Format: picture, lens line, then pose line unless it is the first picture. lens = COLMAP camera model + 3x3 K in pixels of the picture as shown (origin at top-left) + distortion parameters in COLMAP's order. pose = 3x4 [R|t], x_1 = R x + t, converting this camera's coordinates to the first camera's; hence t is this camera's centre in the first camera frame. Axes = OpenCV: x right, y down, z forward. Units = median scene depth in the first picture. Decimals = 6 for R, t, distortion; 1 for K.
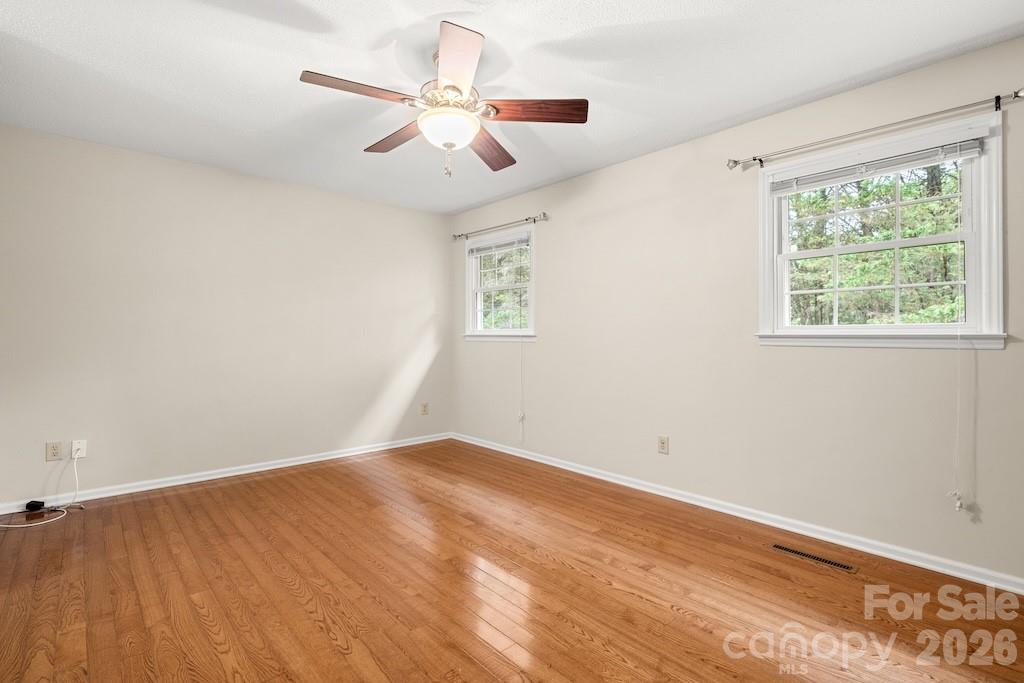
lens RADIAL K [[493.6, 0, 512.0], [0, 493.6, 341.5], [0, 0, 1]] dist [-0.002786, -0.000193]
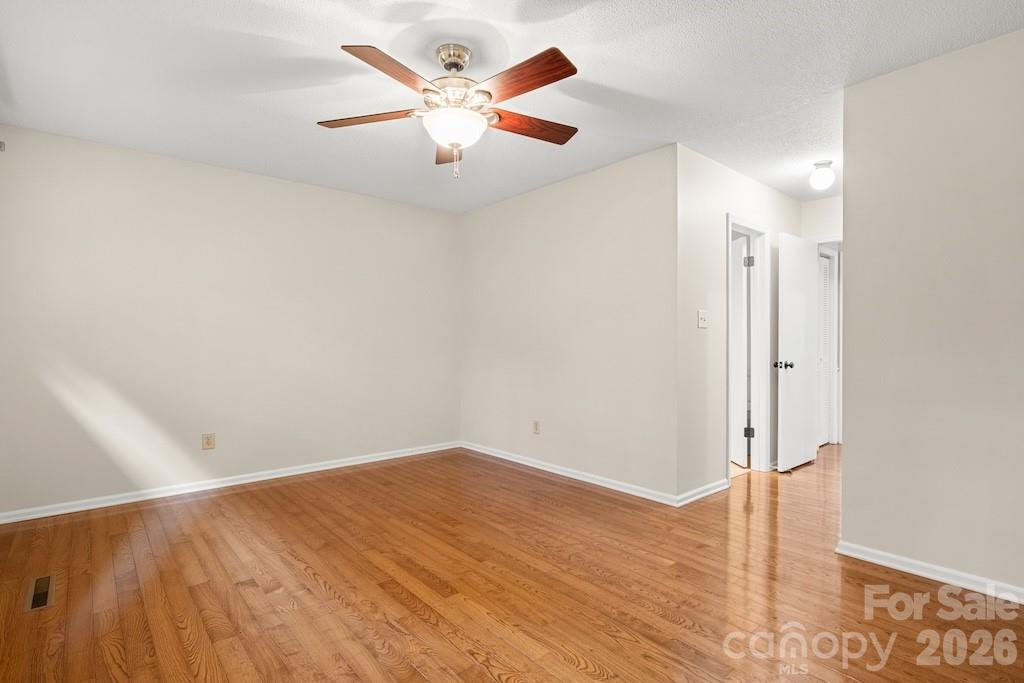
lens RADIAL K [[493.6, 0, 512.0], [0, 493.6, 341.5], [0, 0, 1]] dist [-0.002786, -0.000193]
pose [[-0.999832, -0.003932, 0.017914, -0.259450], [-0.003840, 0.999979, 0.005178, -0.014256], [-0.017934, 0.005109, -0.999826, 1.986238]]
